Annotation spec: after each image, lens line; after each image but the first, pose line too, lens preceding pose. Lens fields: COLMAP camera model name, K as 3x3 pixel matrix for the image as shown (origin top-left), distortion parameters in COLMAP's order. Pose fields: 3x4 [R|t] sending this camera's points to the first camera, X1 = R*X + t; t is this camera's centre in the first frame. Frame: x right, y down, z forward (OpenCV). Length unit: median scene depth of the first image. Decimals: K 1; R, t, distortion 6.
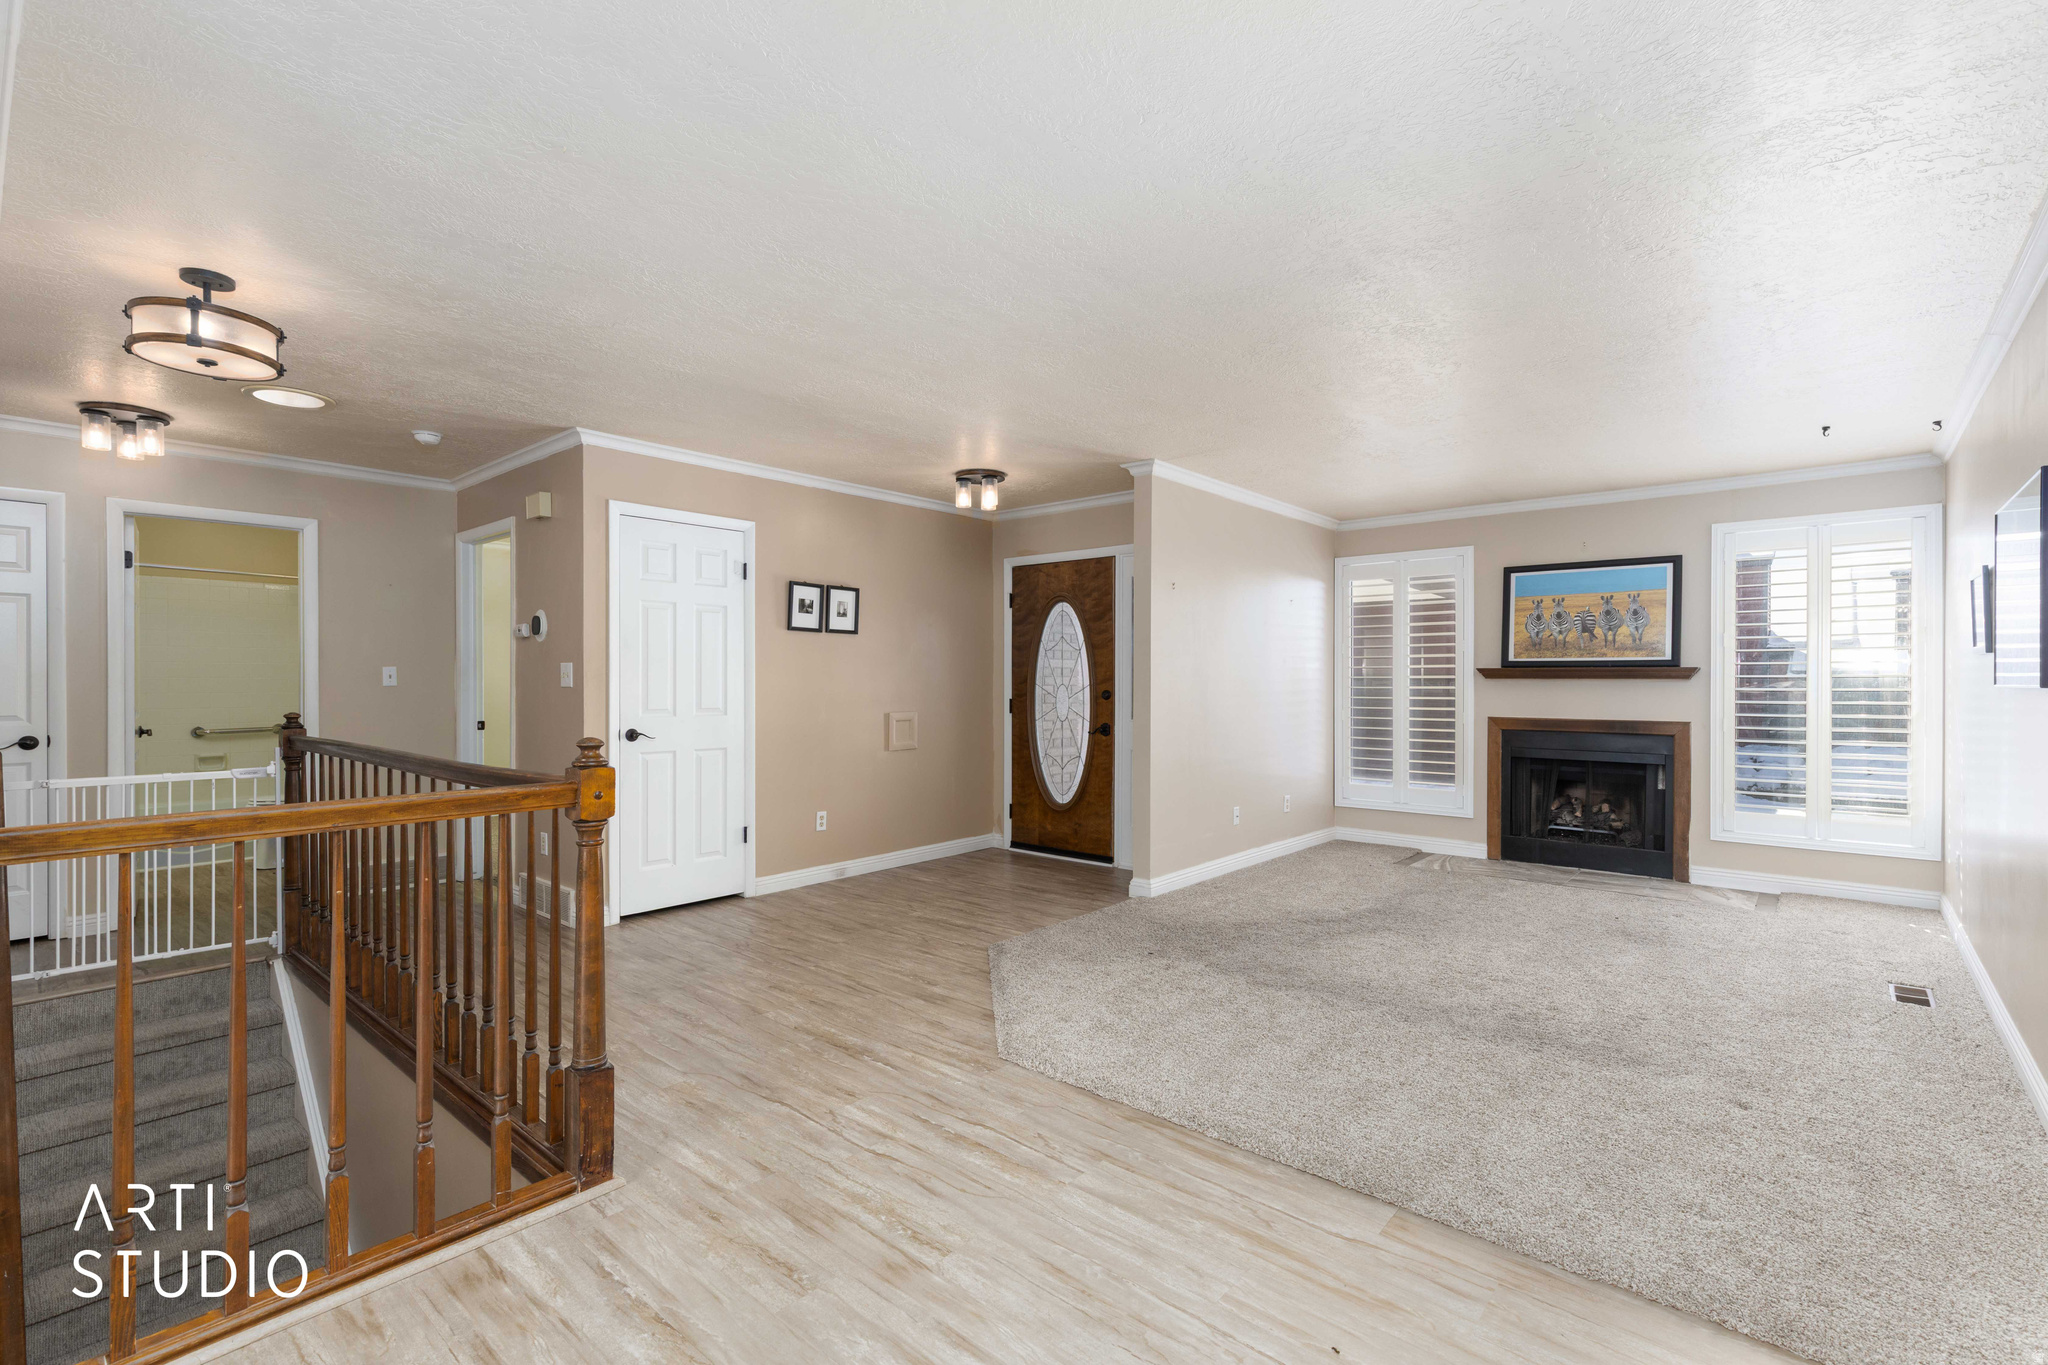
lens RADIAL K [[924.7, 0, 1016.6], [0, 924.7, 681.0], [0, 0, 1]] dist [0.005710, 0.000803]
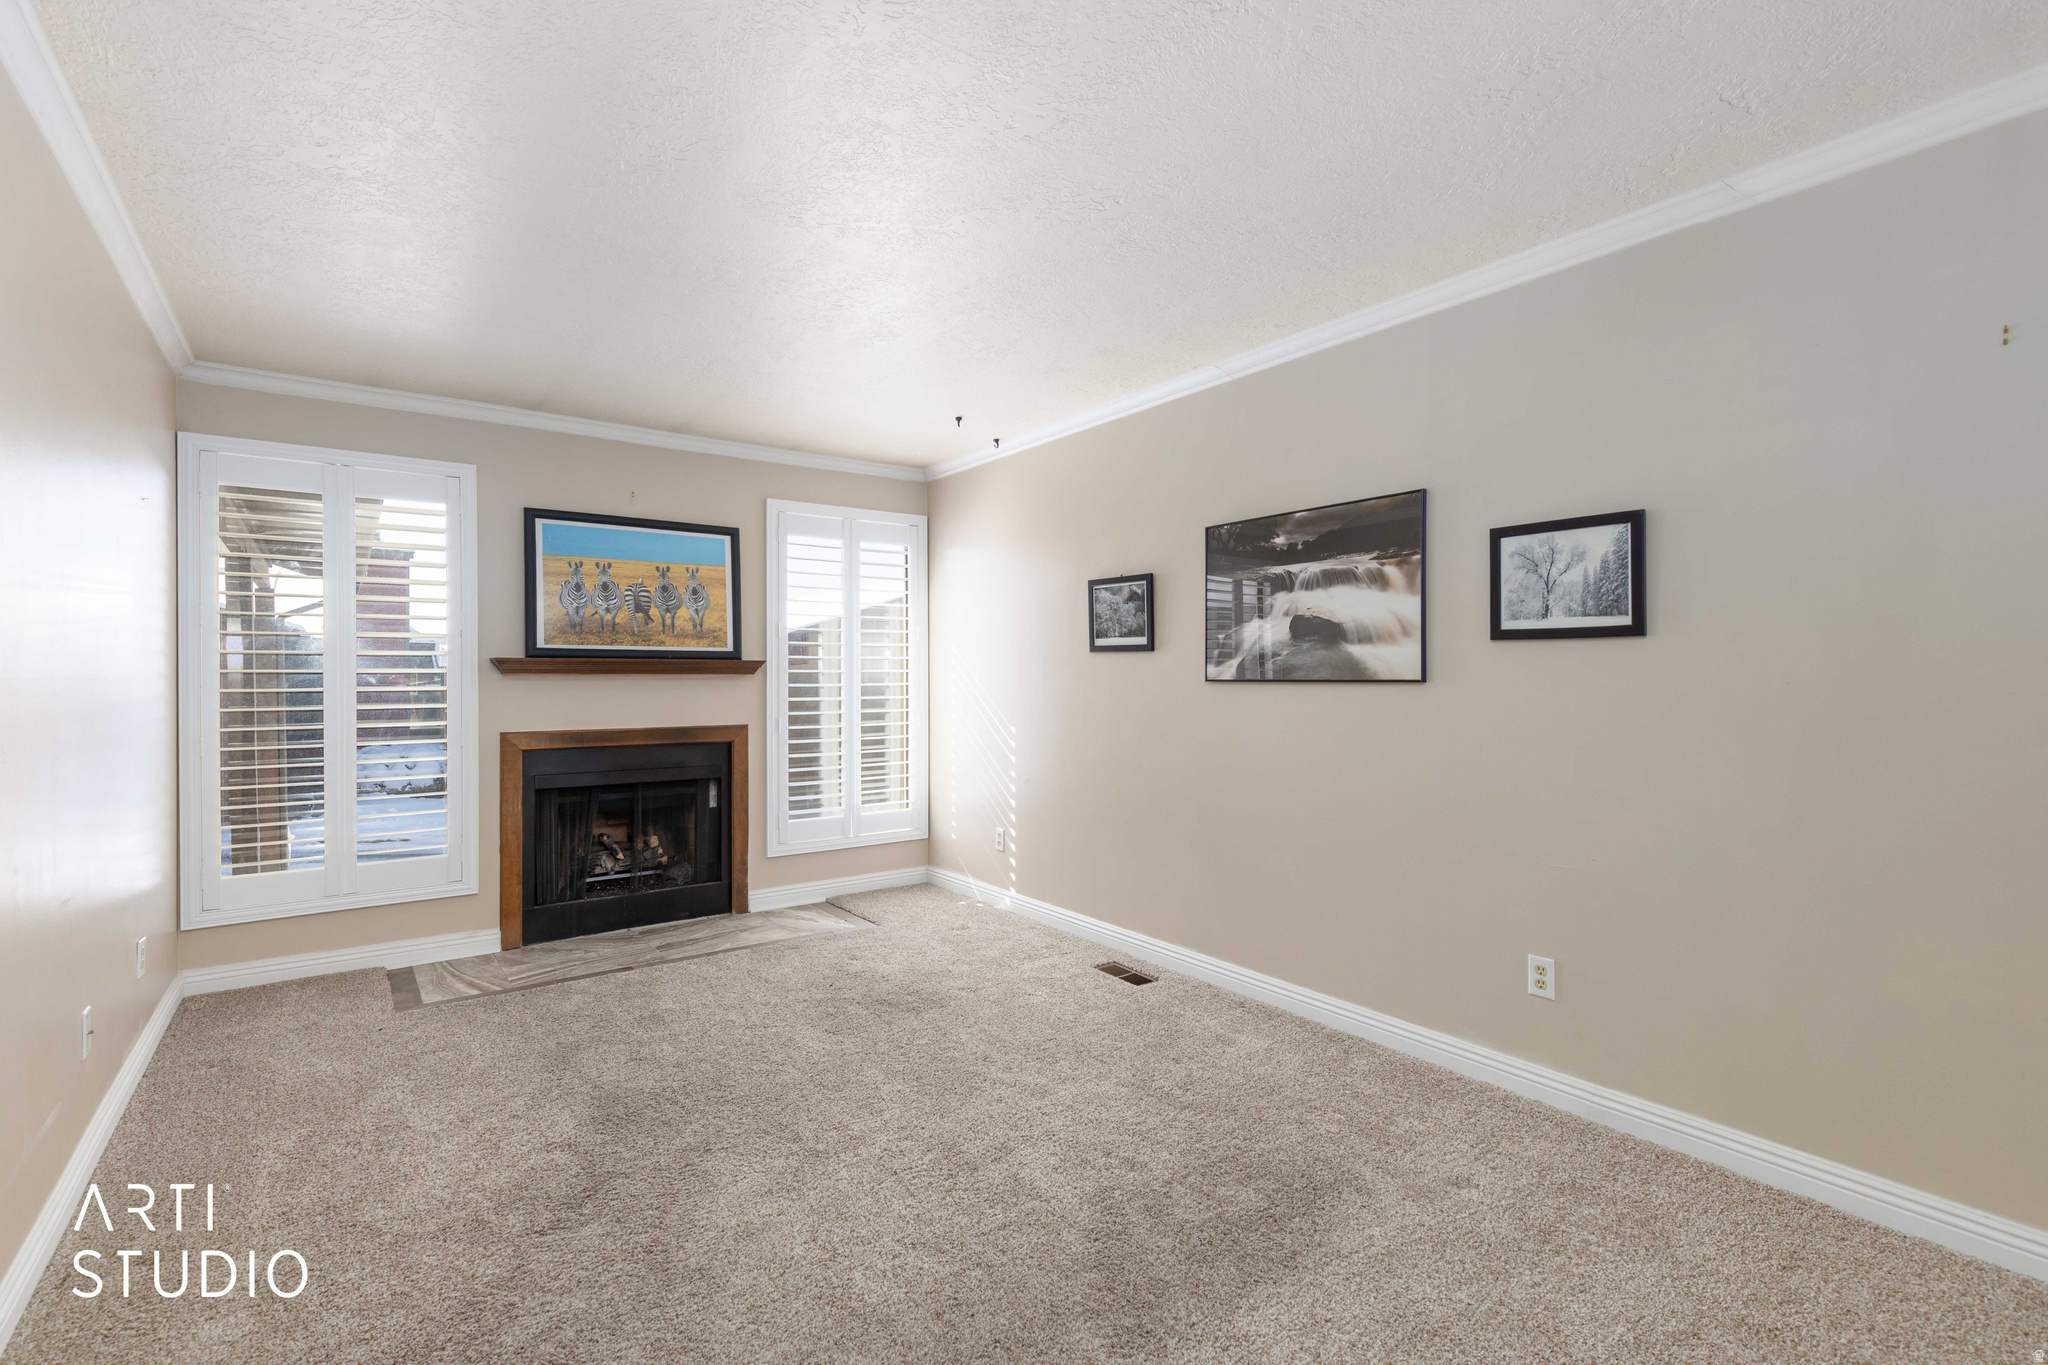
lens RADIAL K [[924.7, 0, 1012.2], [0, 924.7, 681.6], [0, 0, 1]] dist [0.005710, 0.000803]
pose [[0.212720, -0.008840, 0.977073, -0.055597], [0.002936, 0.999960, 0.008407, -0.001792], [-0.977109, 0.001080, 0.212737, 0.555010]]
